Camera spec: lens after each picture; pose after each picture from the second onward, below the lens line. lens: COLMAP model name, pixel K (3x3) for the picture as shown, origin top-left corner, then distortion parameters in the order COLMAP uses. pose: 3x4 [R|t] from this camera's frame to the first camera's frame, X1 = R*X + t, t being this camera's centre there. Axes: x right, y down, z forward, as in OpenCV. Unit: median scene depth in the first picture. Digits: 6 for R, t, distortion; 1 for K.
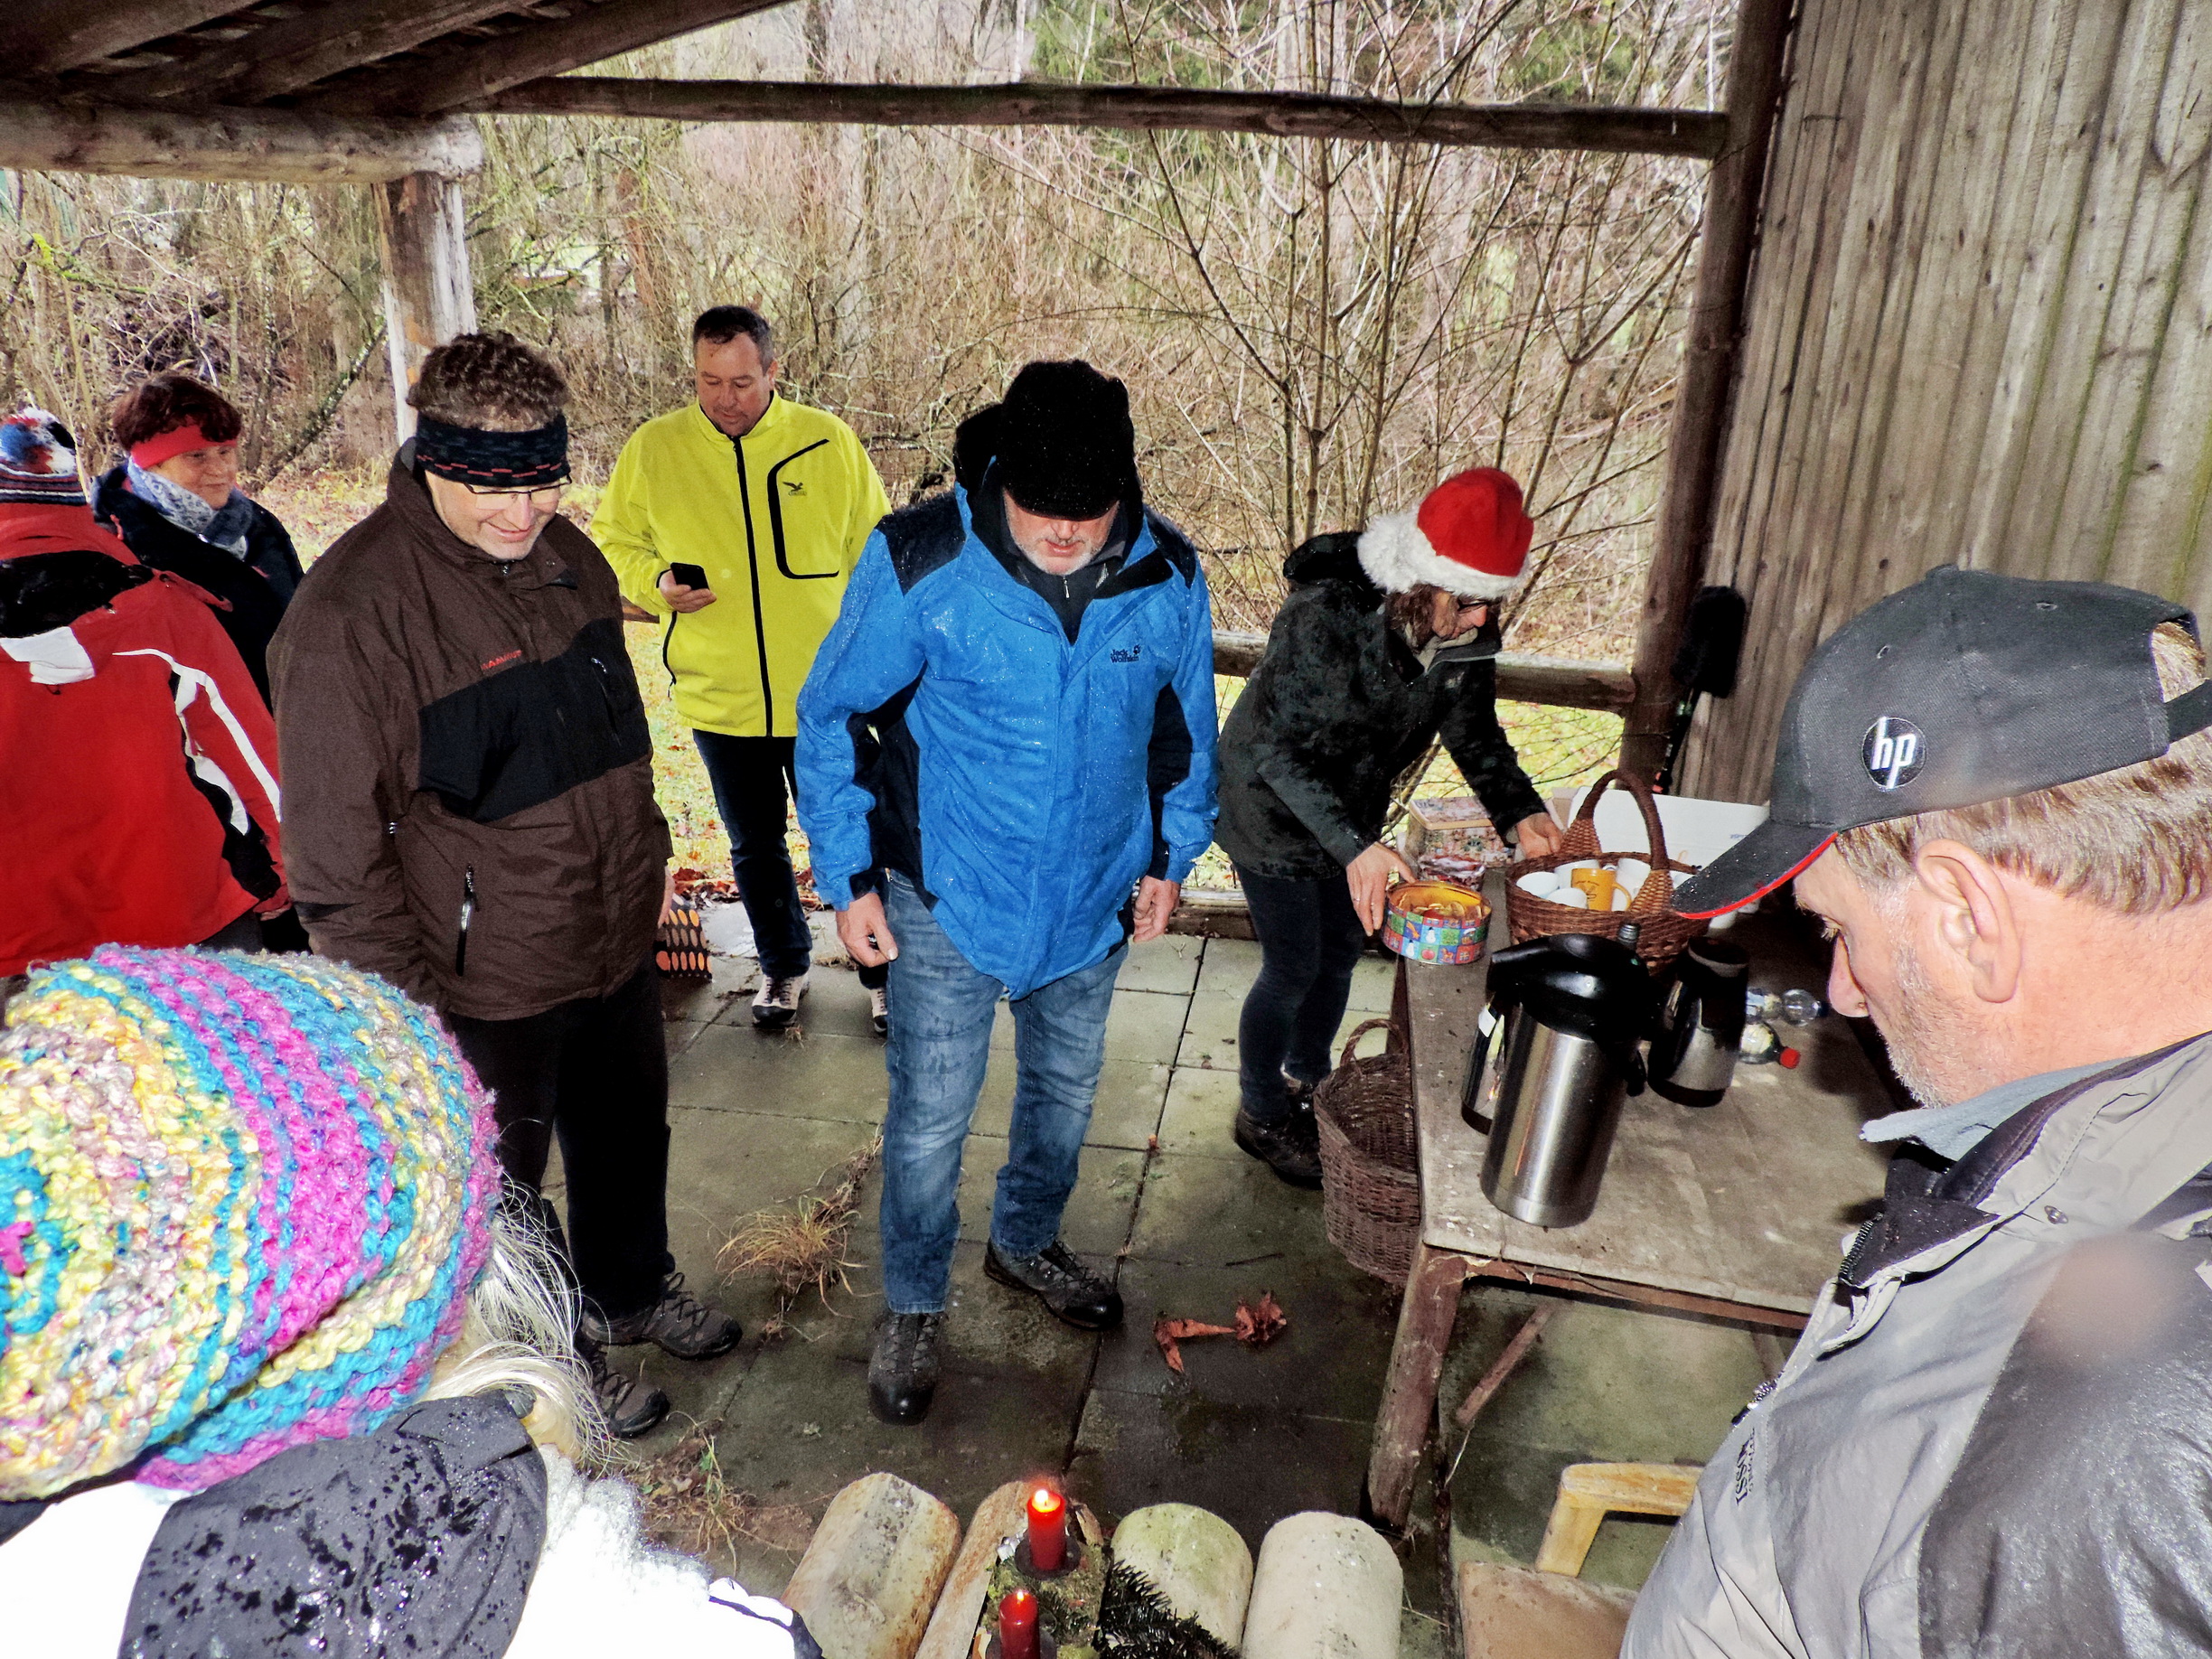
lens RADIAL K [[1581.4, 0, 1101.1], [0, 1581.4, 819.5], [0, 0, 1]] dist [-0.020313, 0.002729]
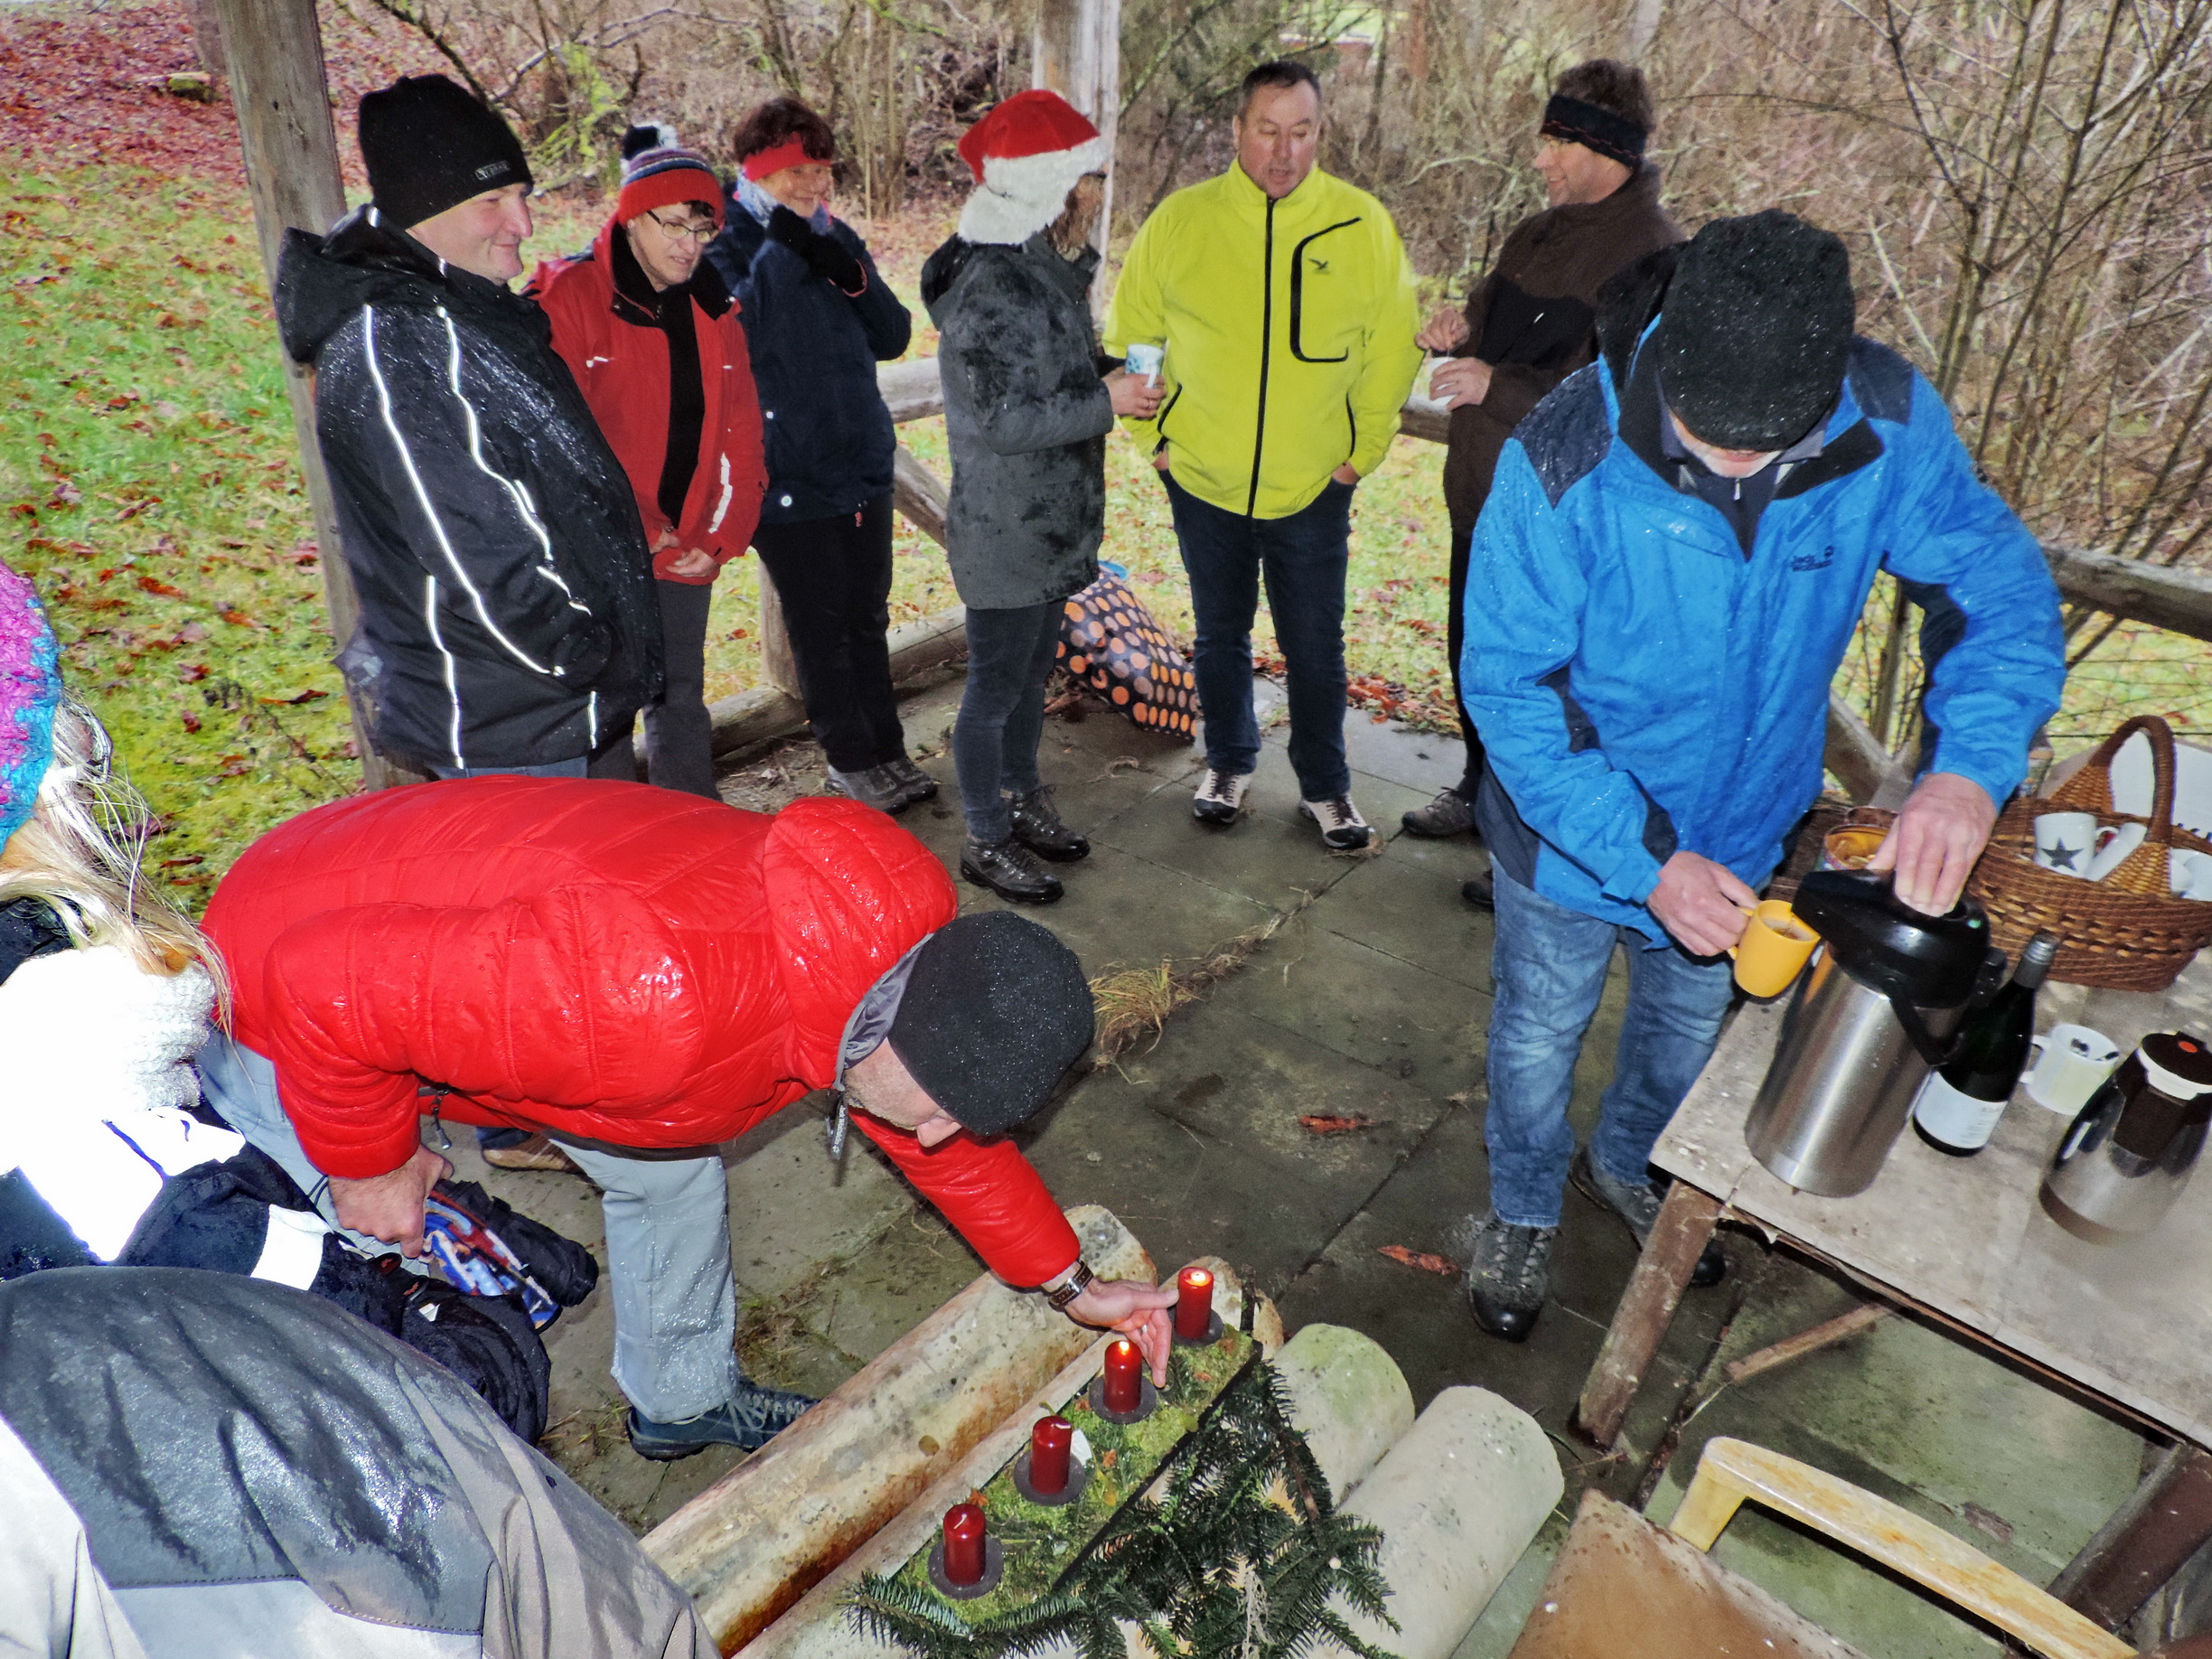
lens RADIAL K [[1581.4, 0, 1100.8], [0, 1581.4, 820.6], [0, 0, 1]] dist [-0.020313, 0.002729]
pose [[0.892129, 0.236915, -0.384678, 0.173727], [-0.188028, 0.968932, 0.160677, -0.006912], [0.410794, -0.071014, 0.908959, 0.041906]]
